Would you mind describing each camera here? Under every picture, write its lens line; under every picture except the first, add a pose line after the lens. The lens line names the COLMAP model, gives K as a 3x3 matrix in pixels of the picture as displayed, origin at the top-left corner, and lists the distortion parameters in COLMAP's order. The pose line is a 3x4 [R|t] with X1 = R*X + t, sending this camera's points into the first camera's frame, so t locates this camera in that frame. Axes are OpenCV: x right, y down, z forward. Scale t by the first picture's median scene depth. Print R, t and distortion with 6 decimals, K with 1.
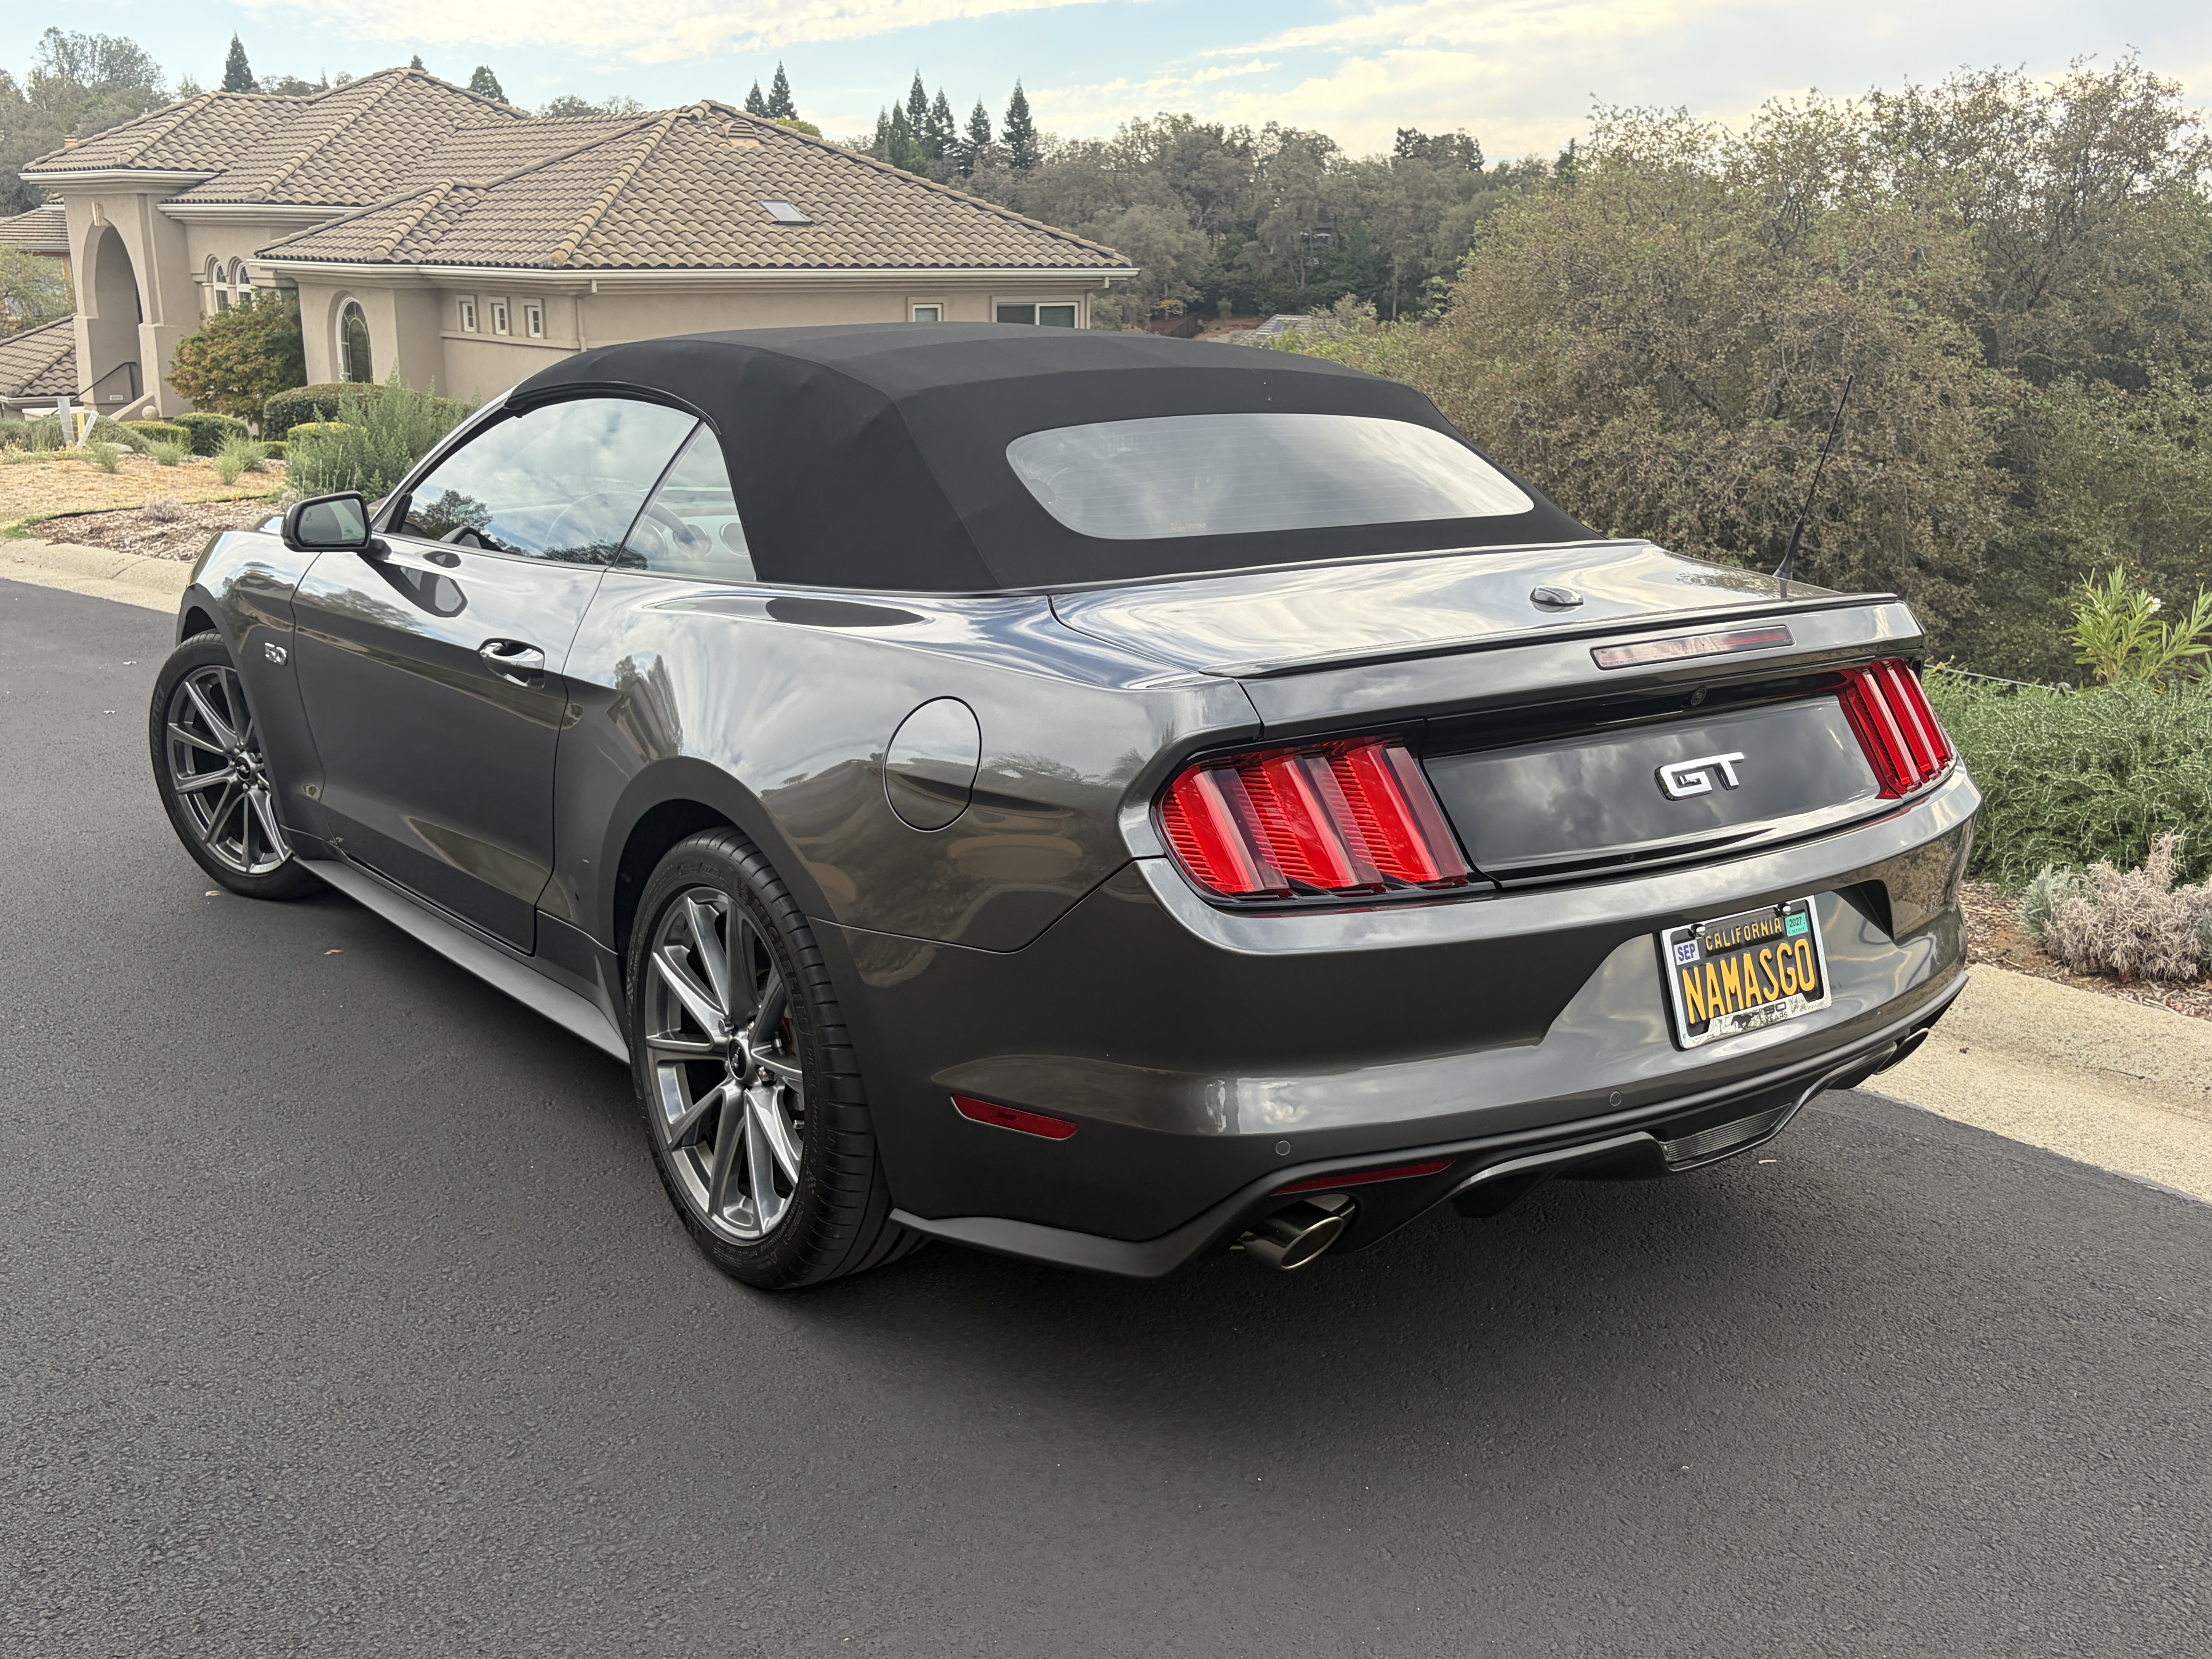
lens RADIAL K [[2298.0, 0, 1123.9], [0, 2298.0, 827.8], [0, 0, 1]] dist [0.009696, 0.099610]
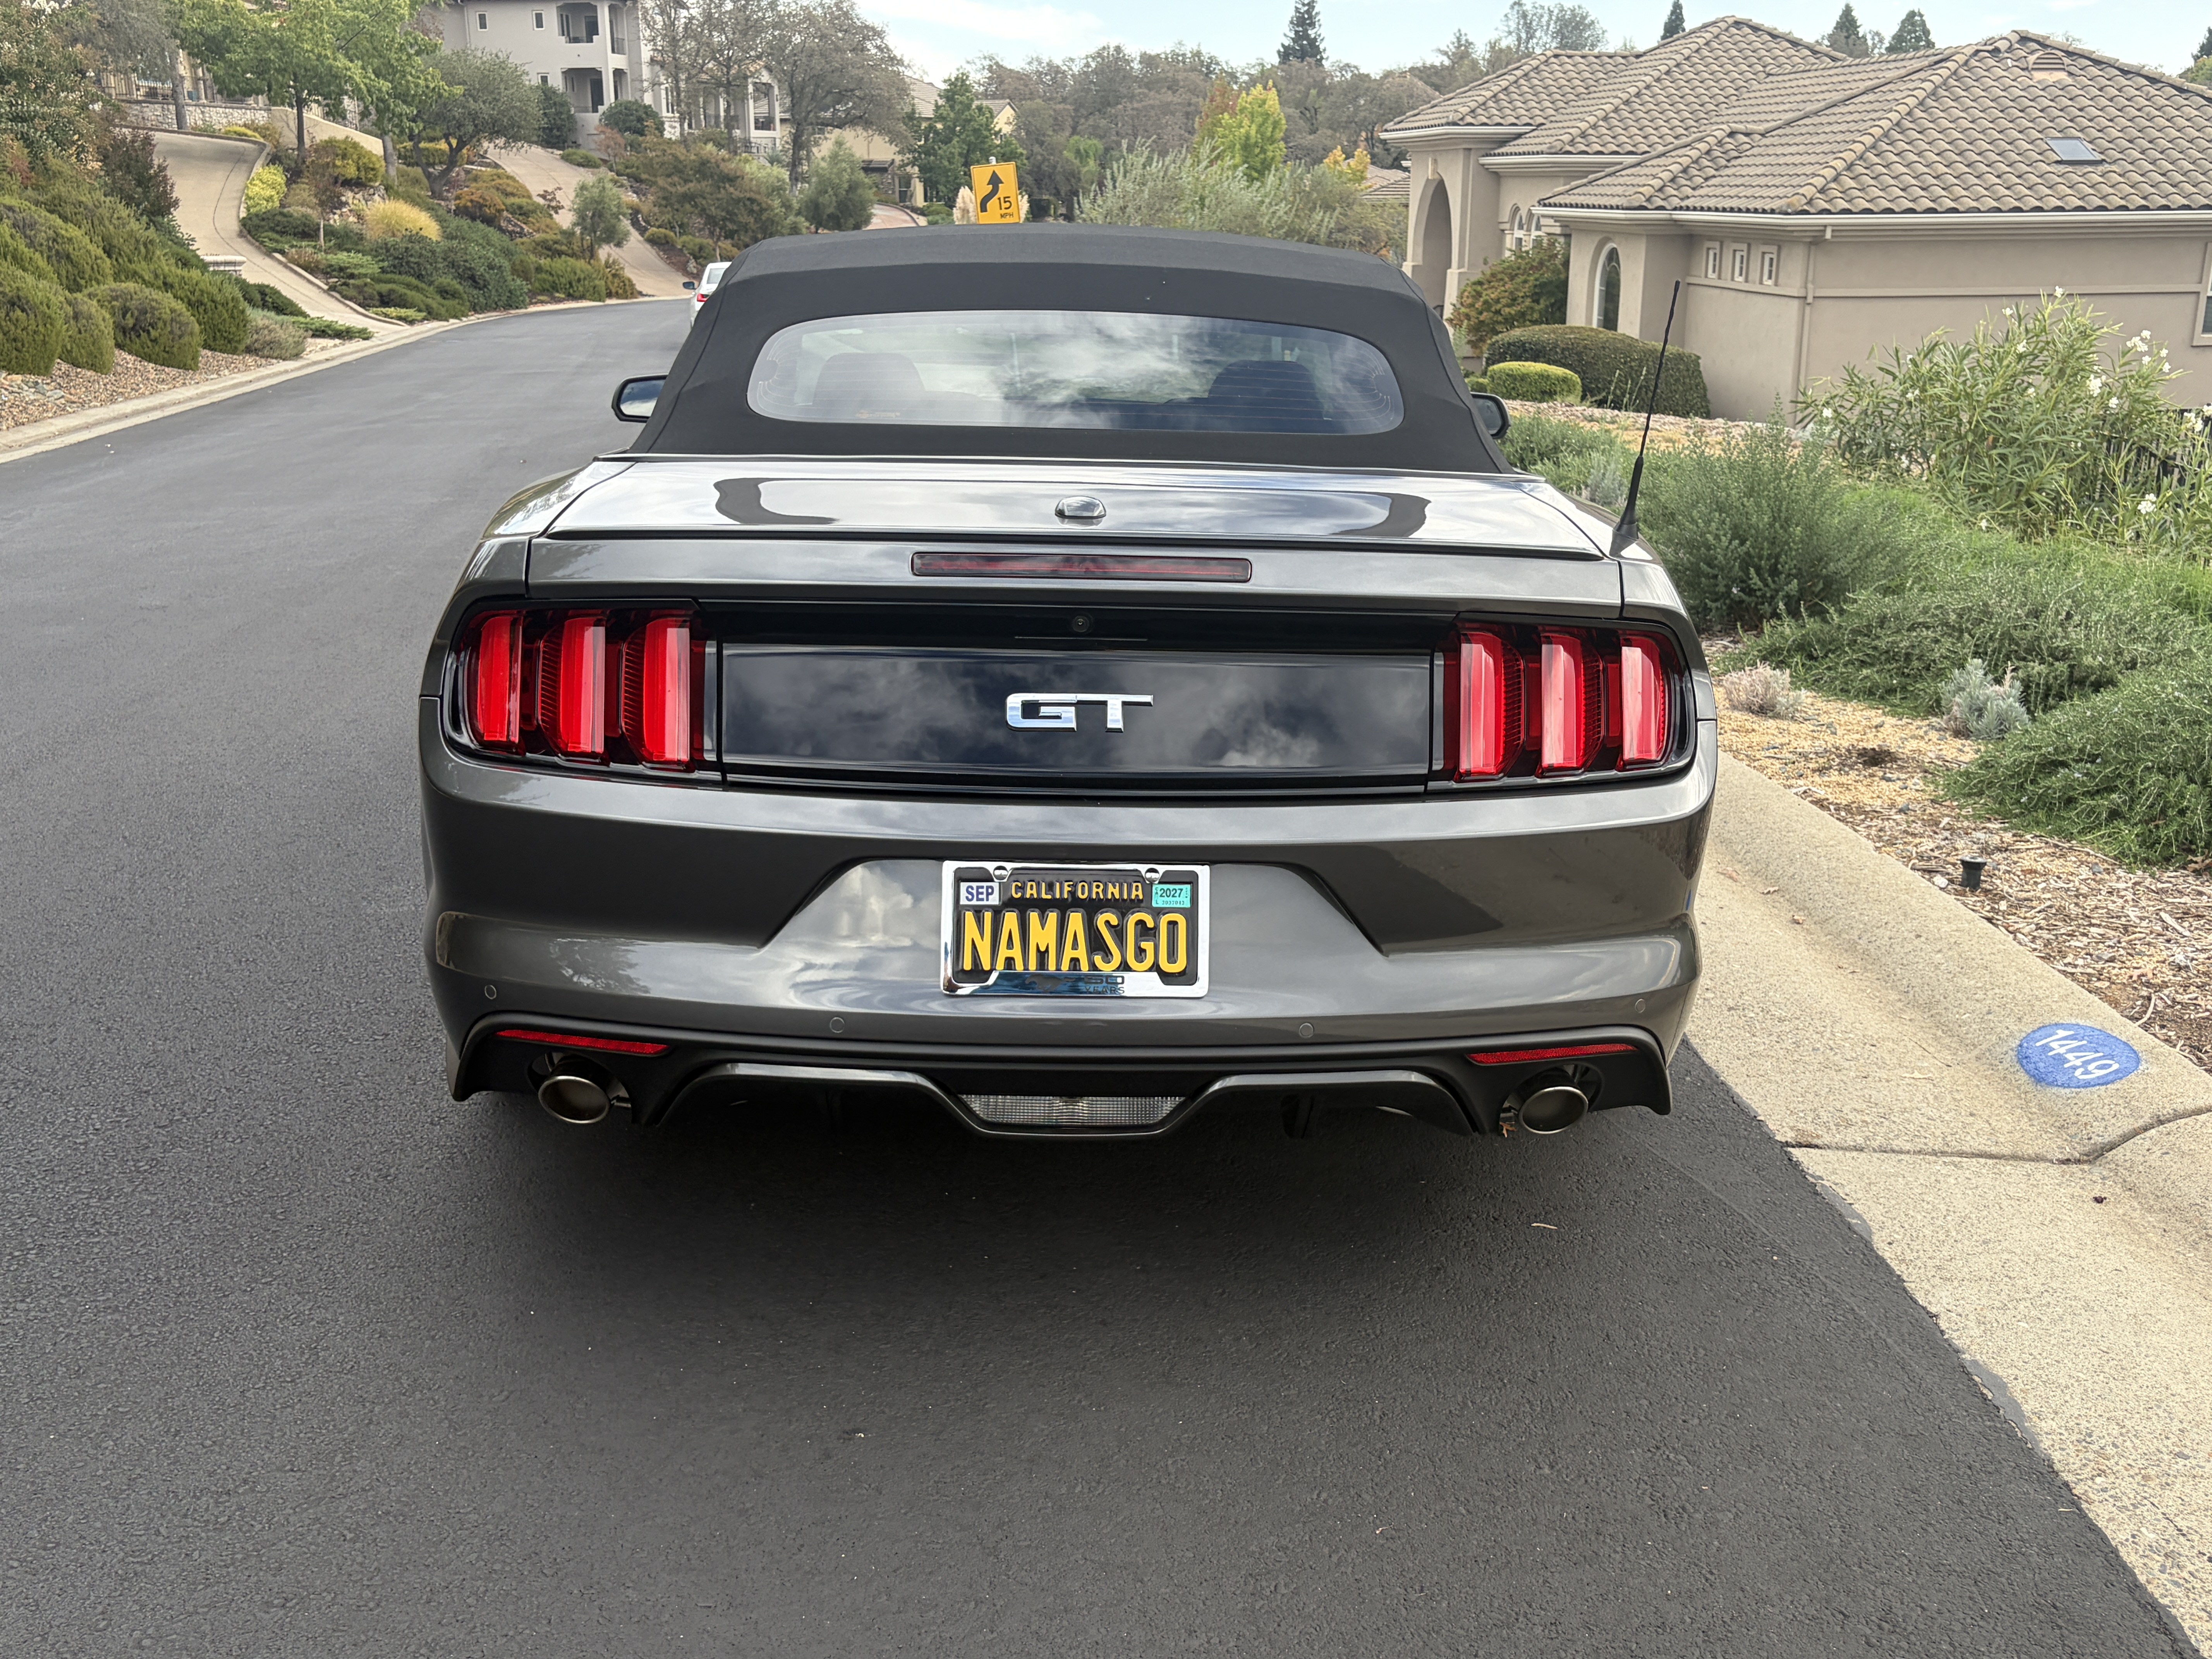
lens RADIAL K [[2298.0, 0, 1123.9], [0, 2298.0, 827.8], [0, 0, 1]] dist [0.009696, 0.099610]
pose [[0.806516, 0.156235, -0.570195, 0.115897], [-0.146347, 0.987194, 0.063491, -0.005526], [0.572813, 0.032240, 0.819052, 0.040139]]
